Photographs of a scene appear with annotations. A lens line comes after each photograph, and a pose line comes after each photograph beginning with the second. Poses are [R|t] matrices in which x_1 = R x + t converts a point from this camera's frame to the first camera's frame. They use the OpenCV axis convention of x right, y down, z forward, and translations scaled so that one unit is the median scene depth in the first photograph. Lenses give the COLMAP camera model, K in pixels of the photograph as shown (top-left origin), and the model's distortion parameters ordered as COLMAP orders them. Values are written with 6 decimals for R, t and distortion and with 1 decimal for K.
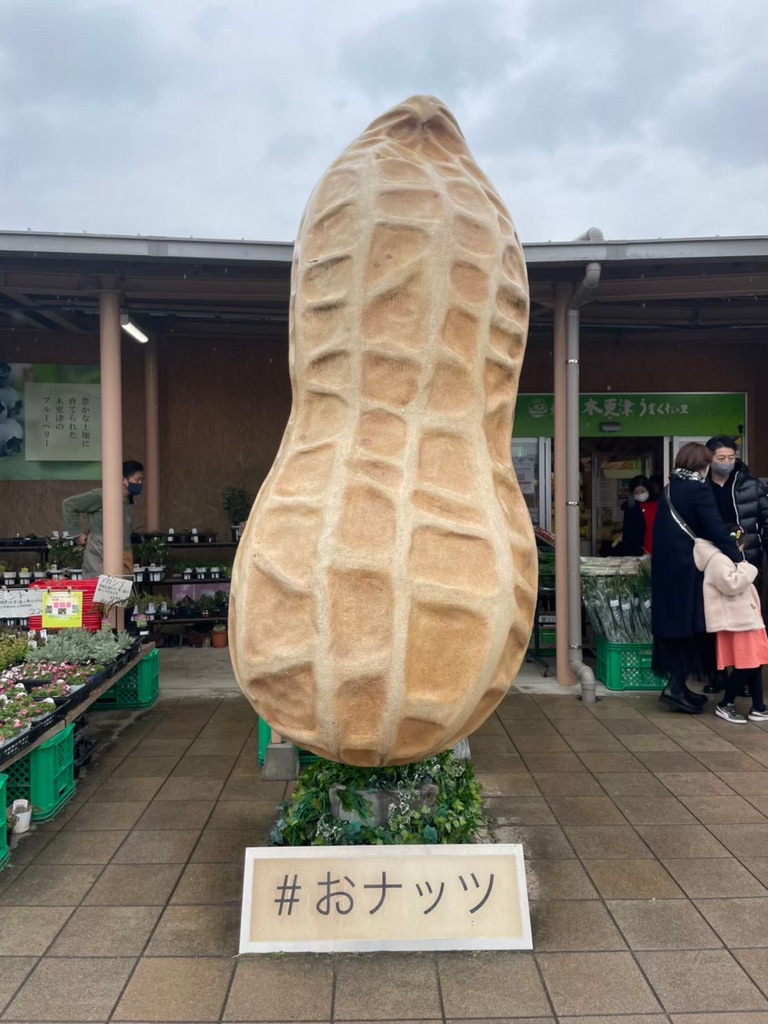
lens RADIAL K [[778.4, 0, 381.3], [0, 778.4, 521.0], [0, 0, 1]] dist [0.031648, -0.031890]
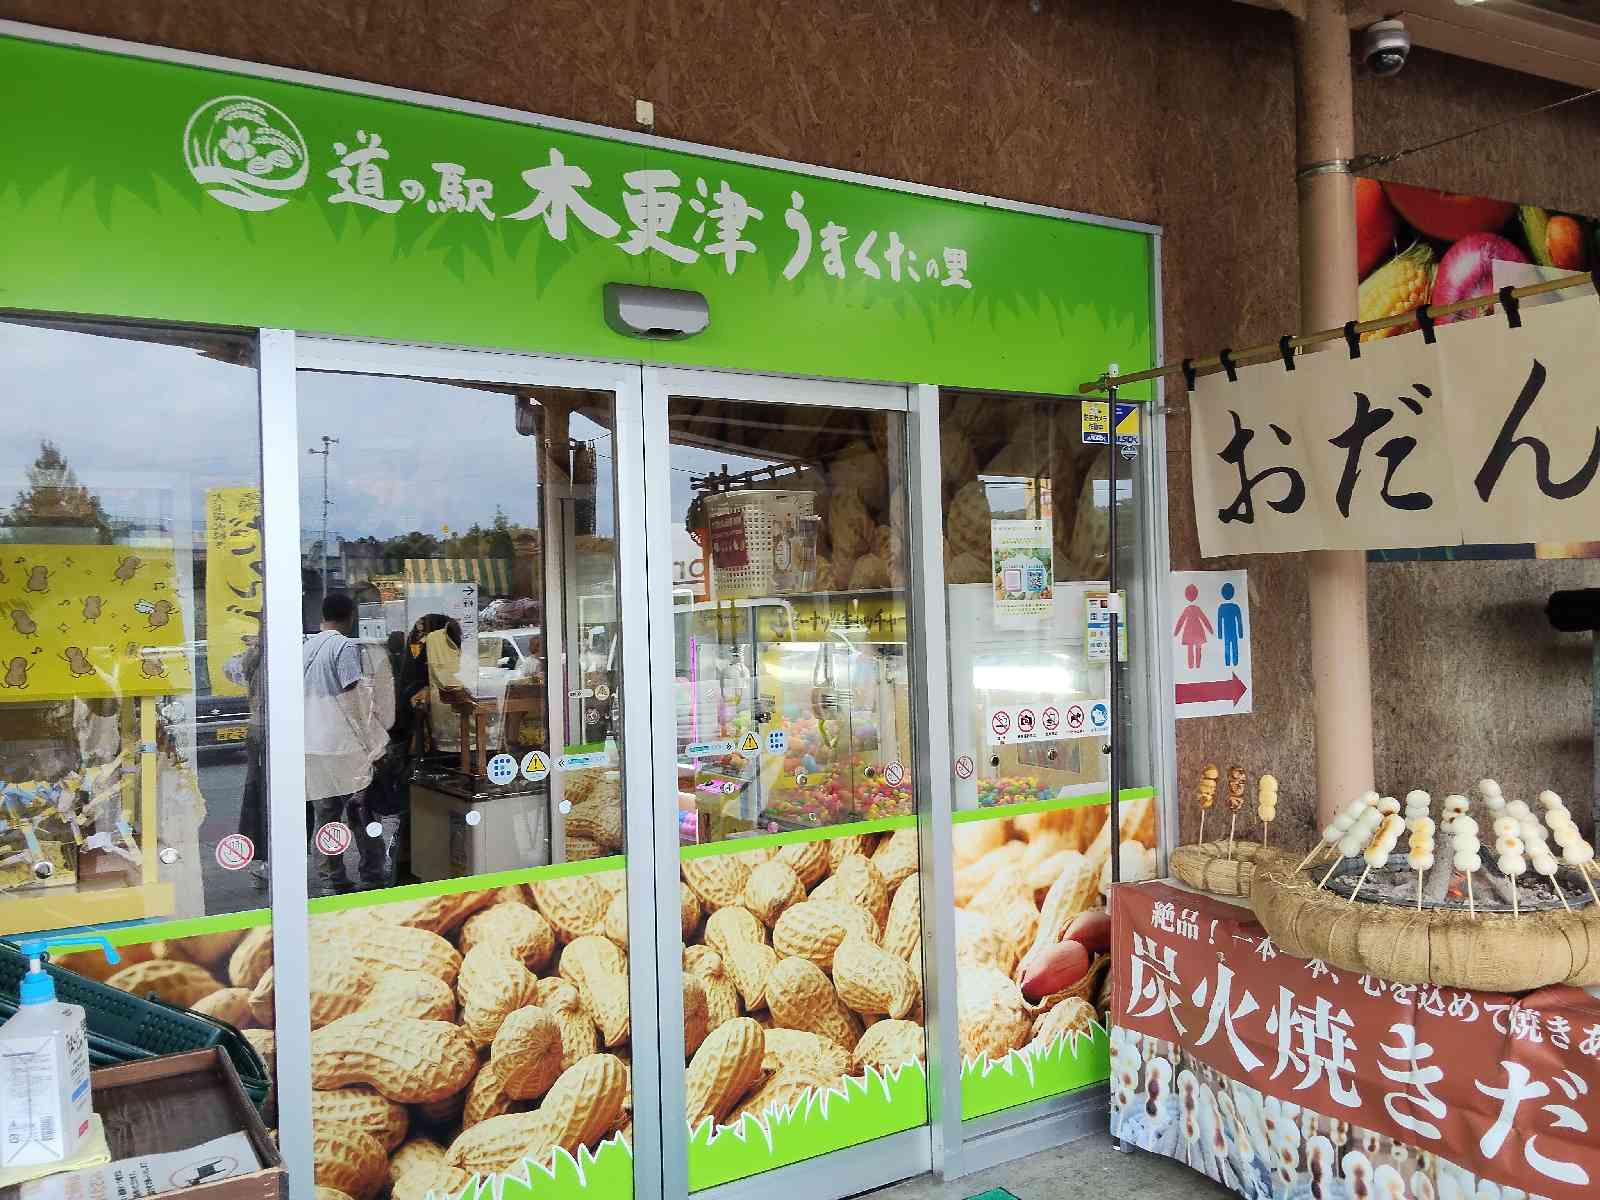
lens RADIAL K [[1208.4, 0, 792.6], [0, 1208.4, 588.4], [0, 0, 1]] dist [0.058069, -0.083431]
pose [[0.878516, -0.012006, 0.477561, 0.563869], [0.028647, 0.999209, -0.027580, -0.133854], [-0.476852, 0.037910, 0.878165, 2.285771]]
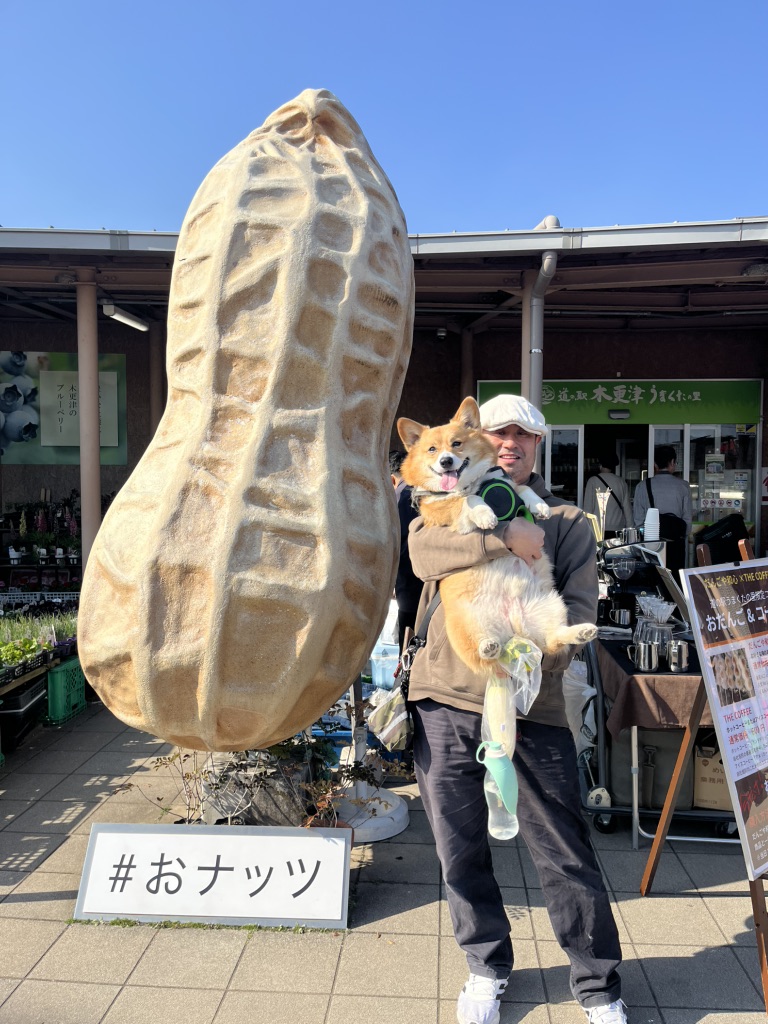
lens RADIAL K [[778.4, 0, 398.1], [0, 778.4, 513.2], [0, 0, 1]] dist [0.031648, -0.031890]
pose [[0.997192, 0.011774, -0.073955, 0.284957], [-0.010809, 0.999851, 0.013428, -0.018725], [0.074102, -0.012591, 0.997171, -0.009466]]
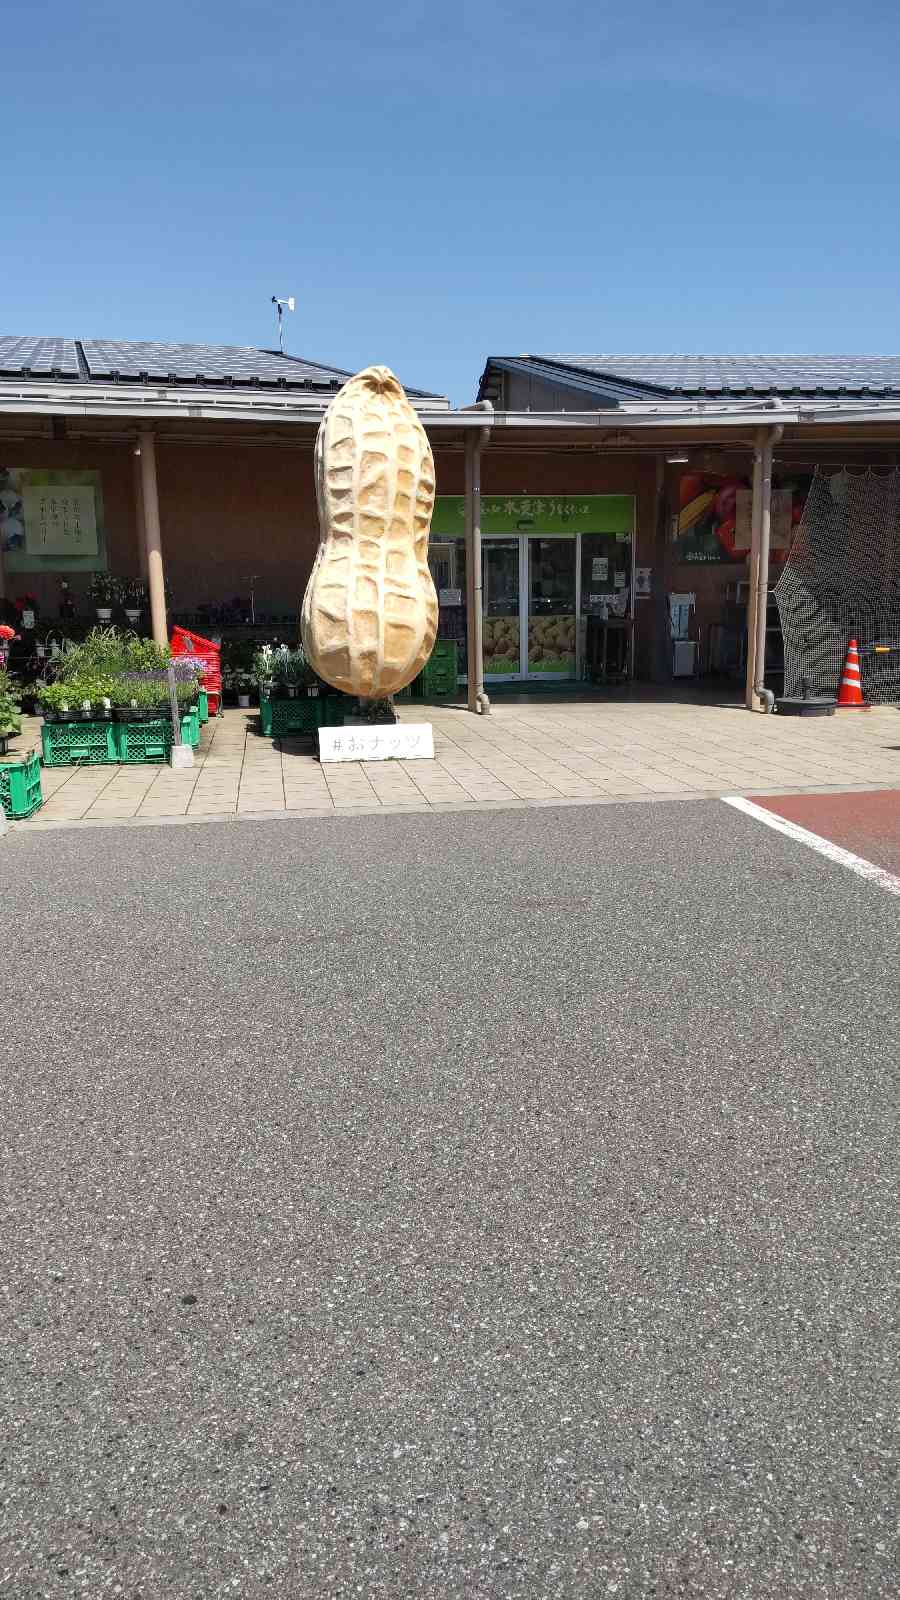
lens RADIAL K [[1108.3, 0, 442.5], [0, 1108.3, 803.9], [0, 0, 1]] dist [0.050514, -0.007078]
pose [[0.989984, -0.033697, 0.137098, -0.246237], [0.012186, 0.987869, 0.154810, 0.110975], [-0.140651, -0.151589, 0.978385, -2.220936]]
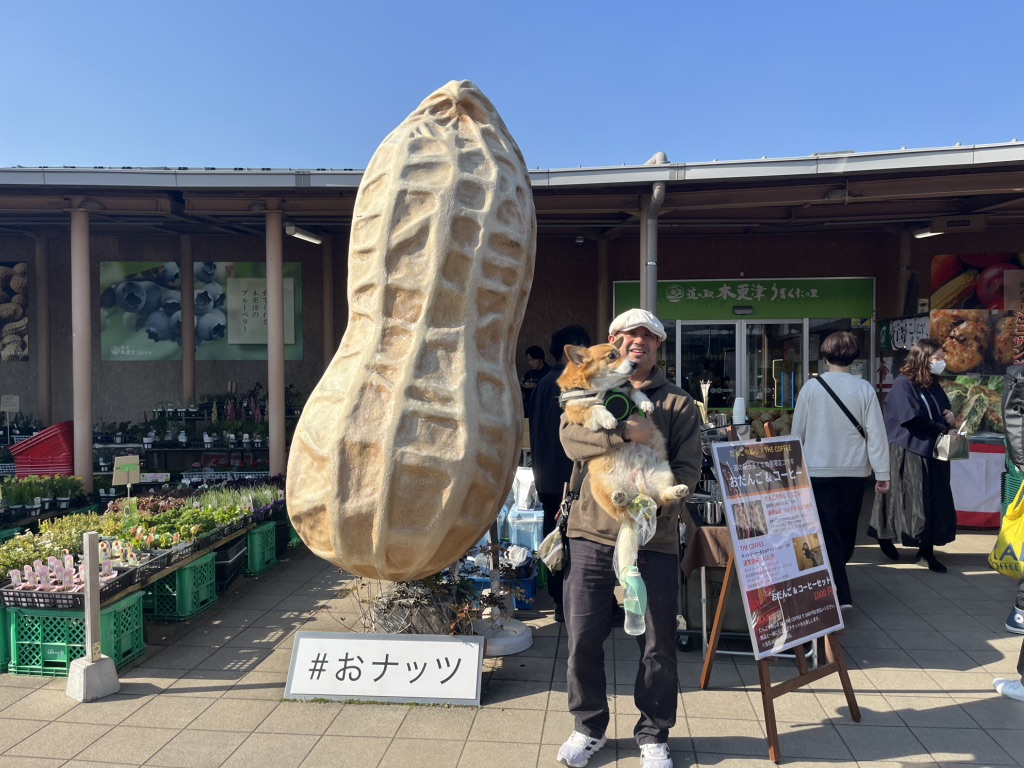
lens RADIAL K [[778.4, 0, 519.5], [0, 778.4, 382.3], [0, 0, 1]] dist [0.031648, -0.031890]
pose [[0.992461, 0.003652, -0.122510, 0.377310], [-0.004762, 0.999950, -0.008767, -0.031015], [0.122472, 0.009284, 0.992429, -0.347780]]
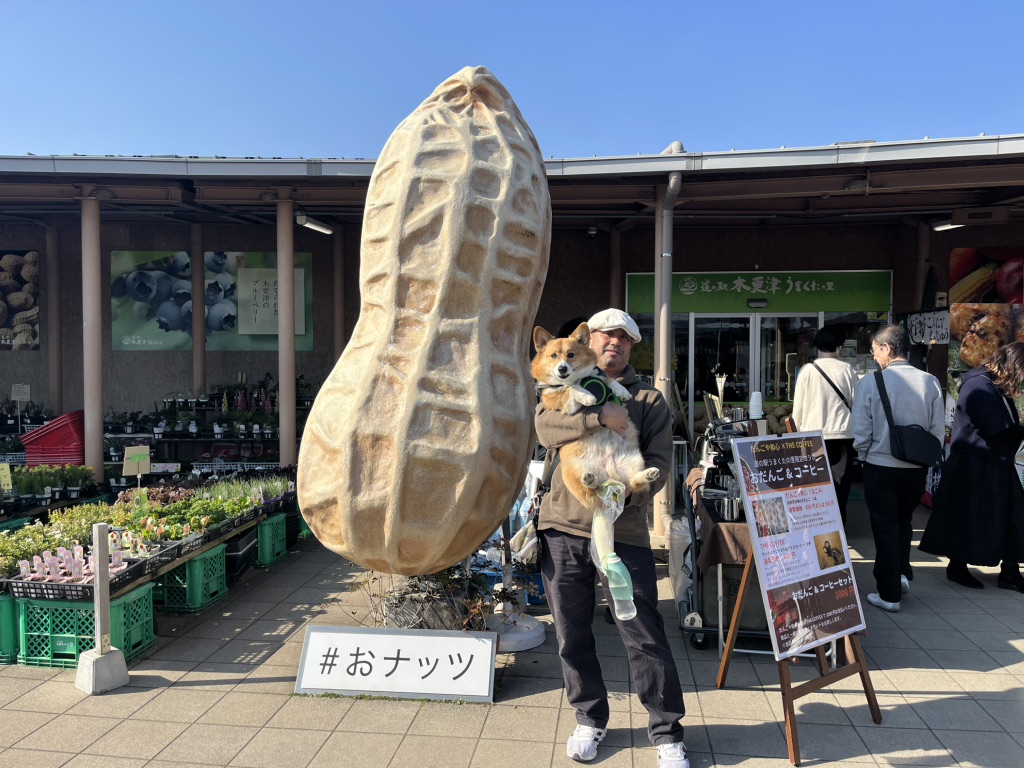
lens RADIAL K [[778.4, 0, 519.8], [0, 778.4, 383.8], [0, 0, 1]] dist [0.031648, -0.031890]
pose [[0.990999, 0.011498, -0.133371, 0.364552], [-0.011189, 0.999933, 0.003064, -0.031226], [0.133398, -0.001544, 0.991061, -0.324926]]
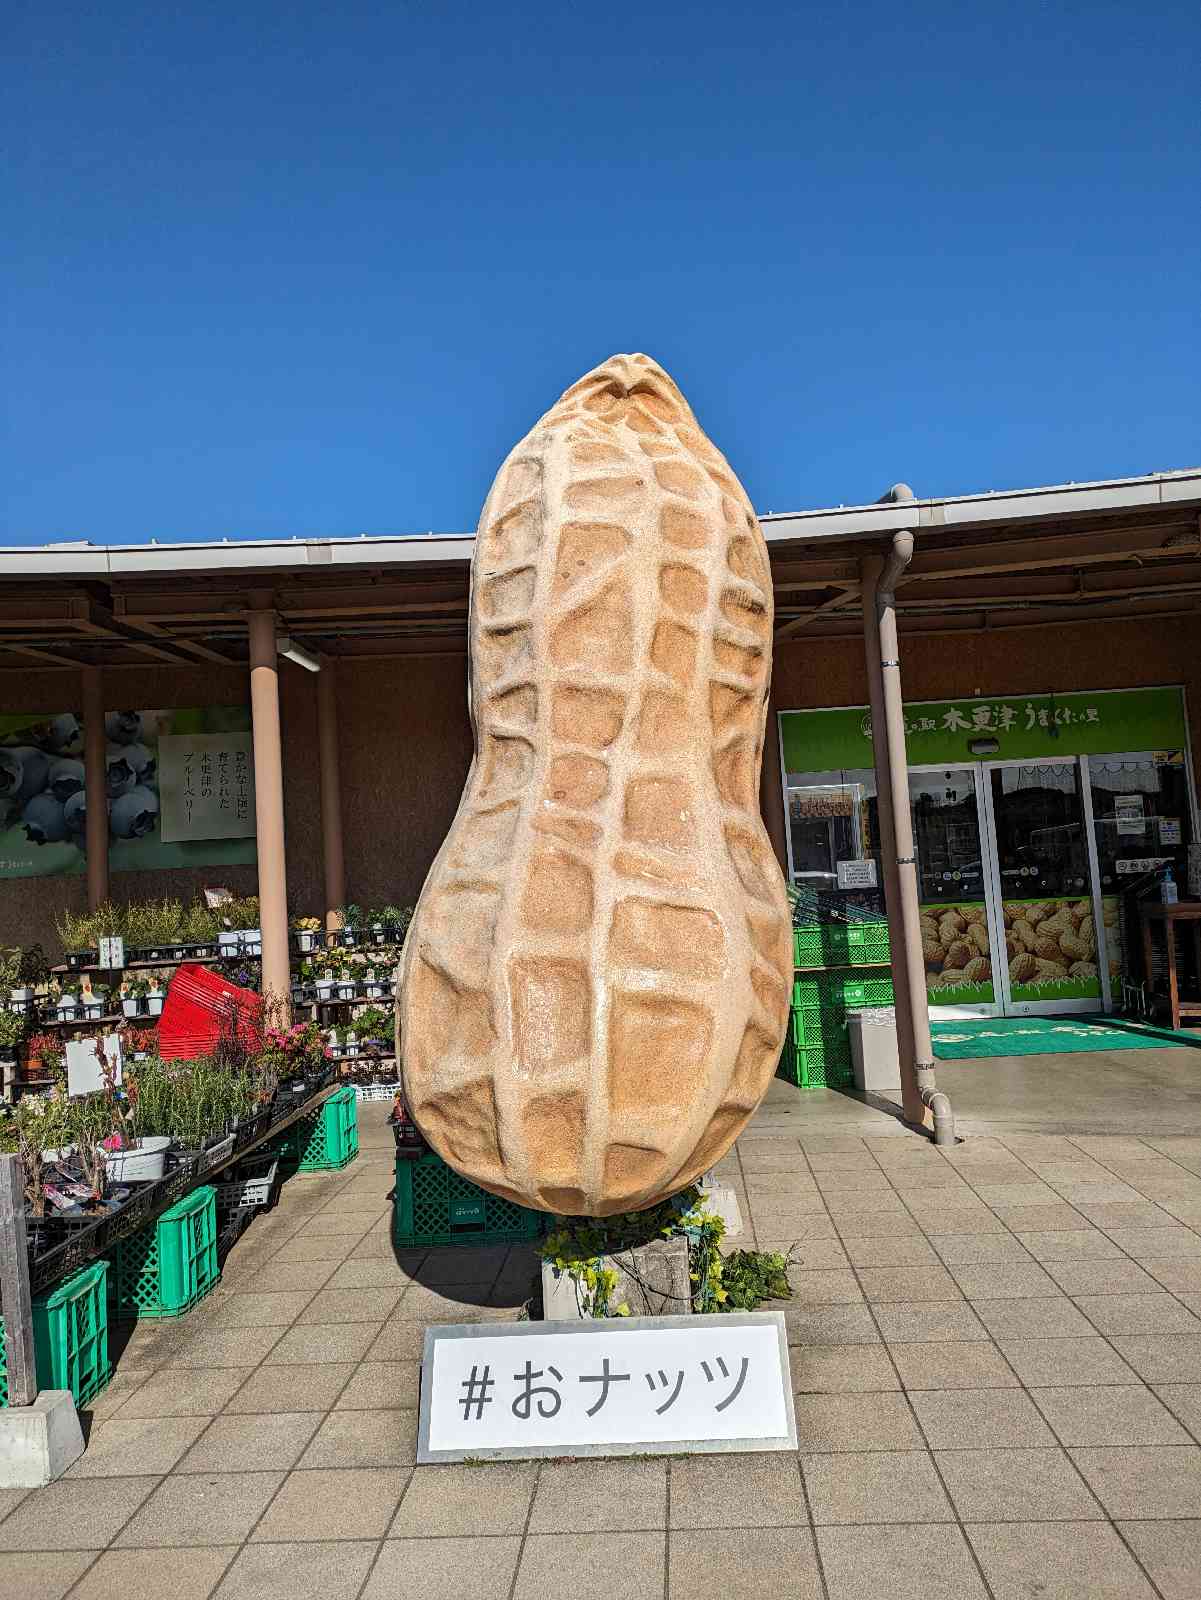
lens RADIAL K [[1179.8, 0, 606.3], [0, 1179.8, 779.2], [0, 0, 1]] dist [0.038311, -0.004888]
pose [[0.995759, -0.057919, -0.071477, 0.110646], [0.049923, 0.992789, -0.108982, 0.015425], [0.077273, 0.104952, 0.991471, -0.181282]]
